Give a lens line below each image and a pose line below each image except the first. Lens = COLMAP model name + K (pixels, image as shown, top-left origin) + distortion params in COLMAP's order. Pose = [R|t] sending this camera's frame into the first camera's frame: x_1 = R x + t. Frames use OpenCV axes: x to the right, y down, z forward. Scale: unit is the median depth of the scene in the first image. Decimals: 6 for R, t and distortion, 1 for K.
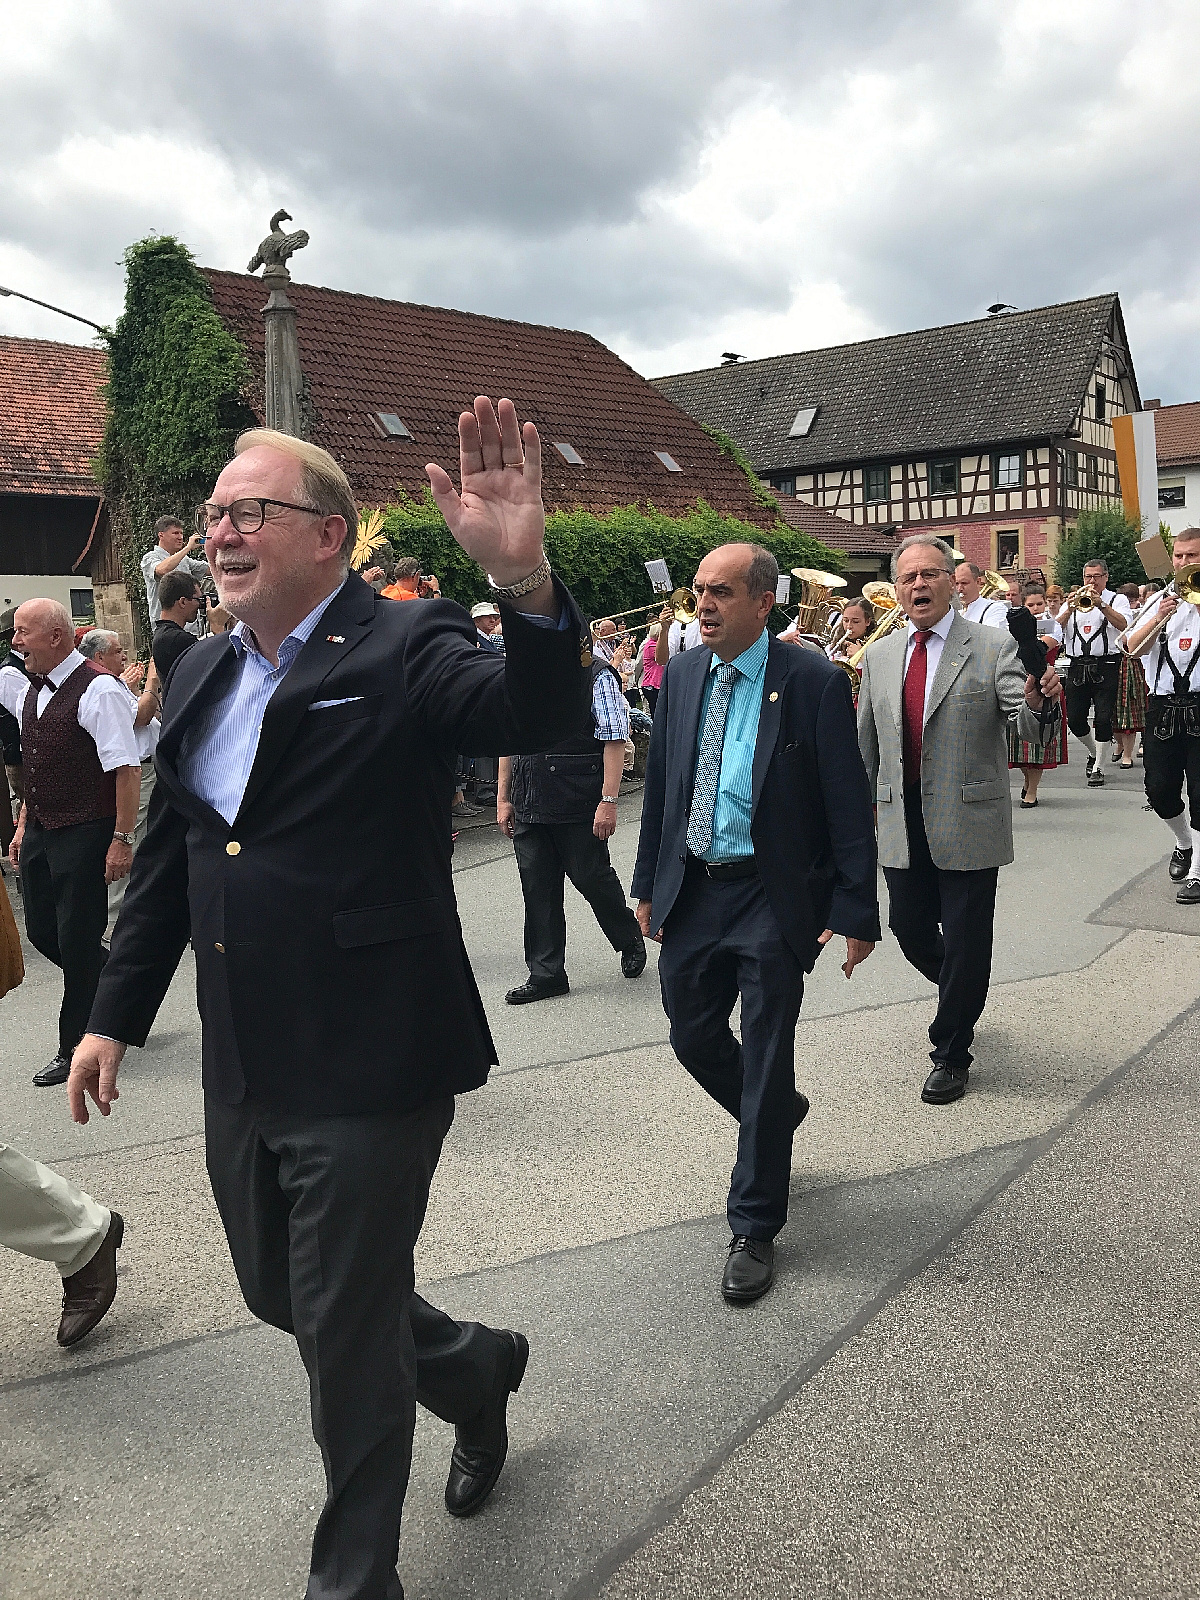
lens RADIAL K [[1324.2, 0, 604.7], [0, 1324.2, 805.1], [0, 0, 1]] dist [0.004411, -0.008651]
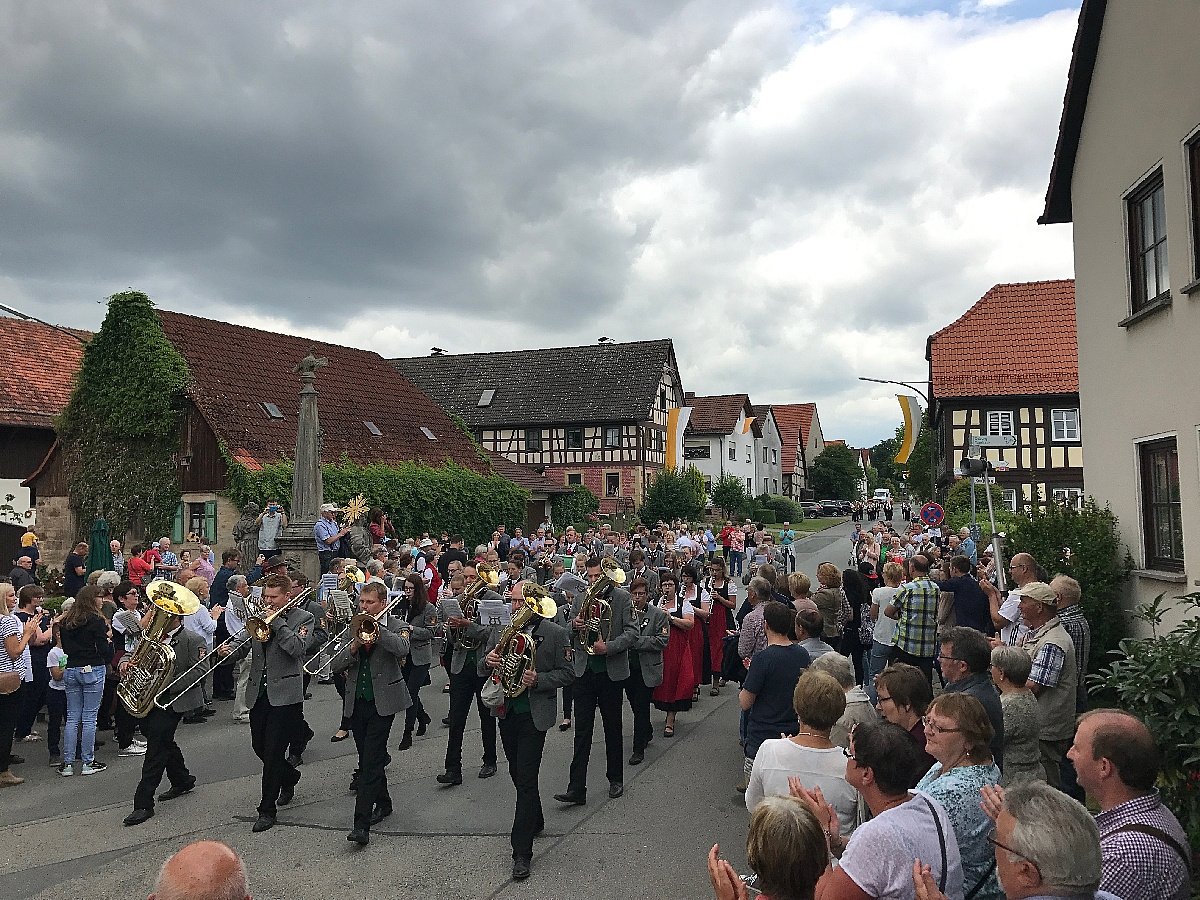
lens RADIAL K [[979.9, 0, 595.7], [0, 979.9, 432.5], [0, 0, 1]] dist [0.115740, -0.230347]
pose [[0.956690, 0.056744, 0.285523, -0.065198], [0.006117, 0.976683, -0.214598, 0.004347], [-0.291043, 0.207050, 0.934036, -0.138784]]
